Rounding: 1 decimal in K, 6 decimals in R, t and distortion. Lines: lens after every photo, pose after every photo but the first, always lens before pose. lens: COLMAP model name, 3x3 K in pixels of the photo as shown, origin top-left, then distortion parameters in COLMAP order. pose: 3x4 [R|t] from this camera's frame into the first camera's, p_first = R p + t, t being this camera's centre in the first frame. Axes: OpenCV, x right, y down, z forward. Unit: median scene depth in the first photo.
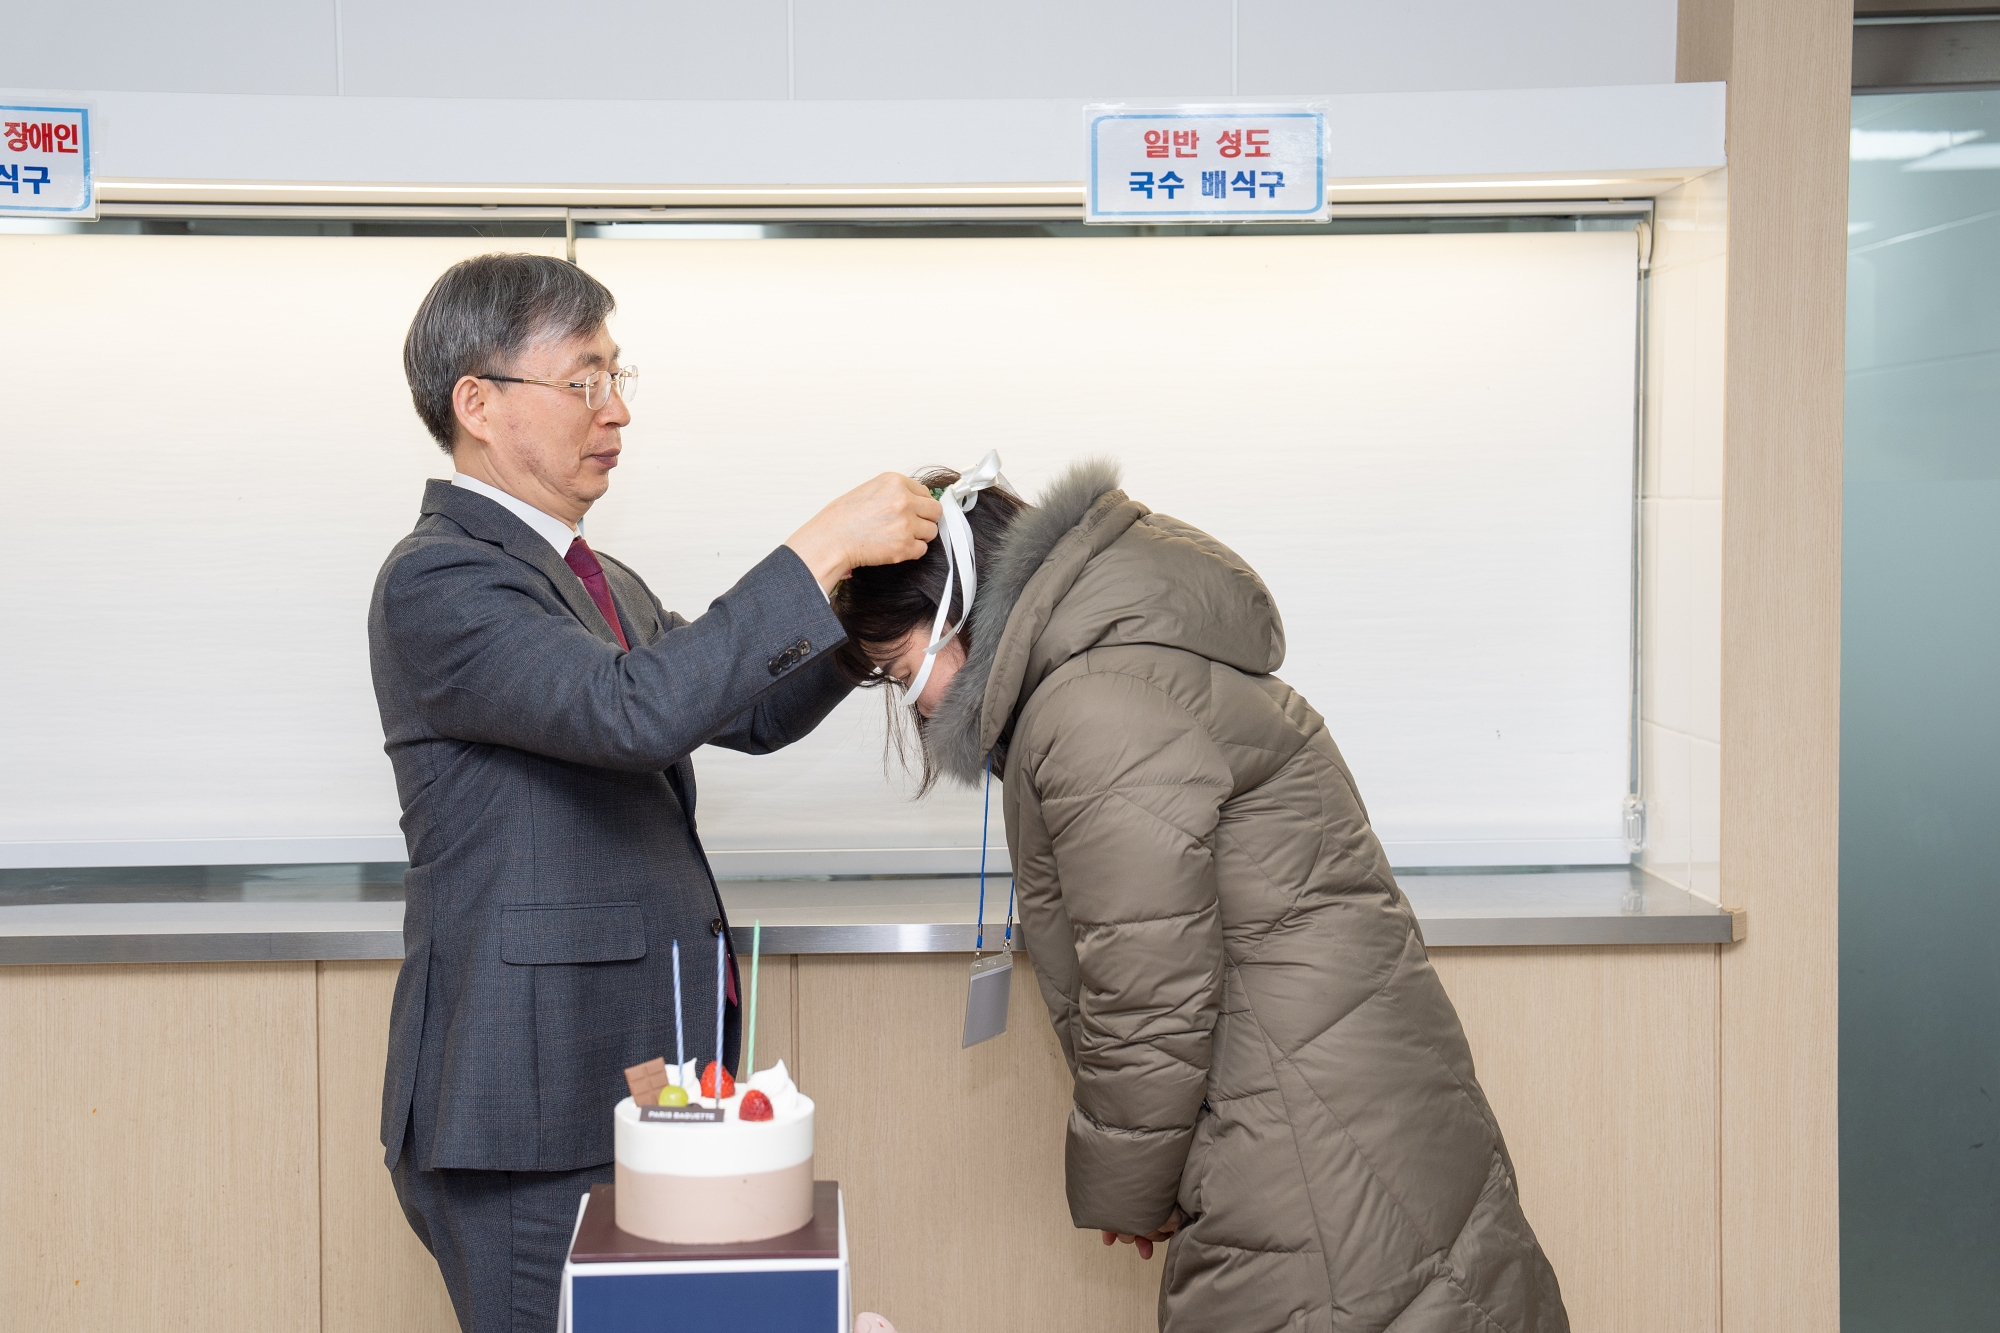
lens RADIAL K [[2634.1, 0, 1010.4], [0, 2634.1, 695.6], [0, 0, 1]] dist [0.094731, -0.011558]
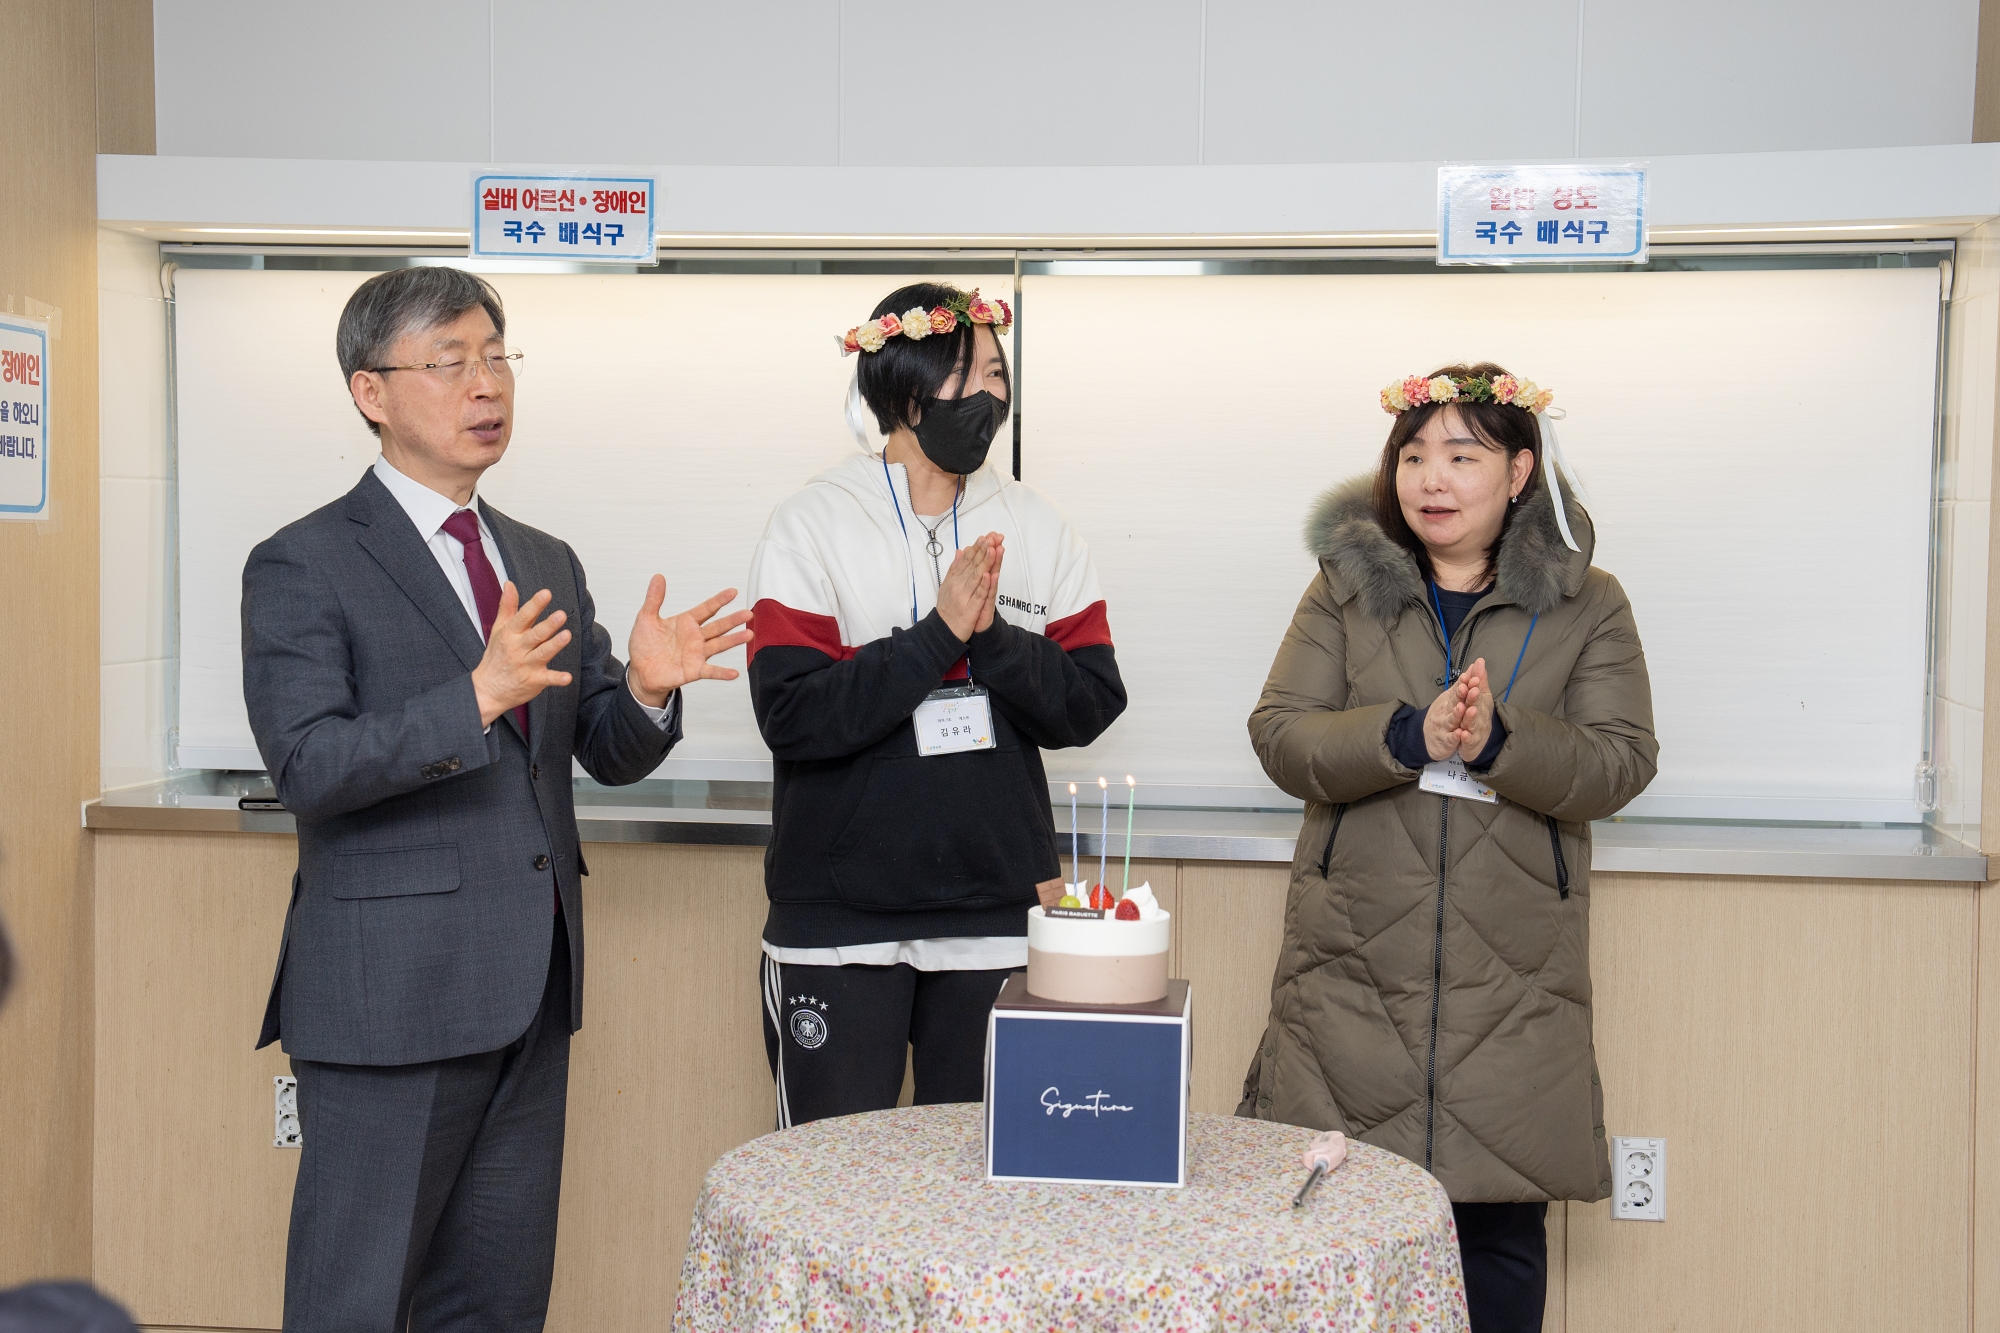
lens RADIAL K [[2780.9, 0, 1001.8], [0, 2780.9, 667.1], [0, 0, 1]] dist [0.076474, 0.106331]
pose [[0.985655, 0.025803, -0.166790, 0.049529], [-0.029368, 0.999389, -0.018937, 0.035218], [0.166200, 0.023564, 0.985811, -0.286228]]
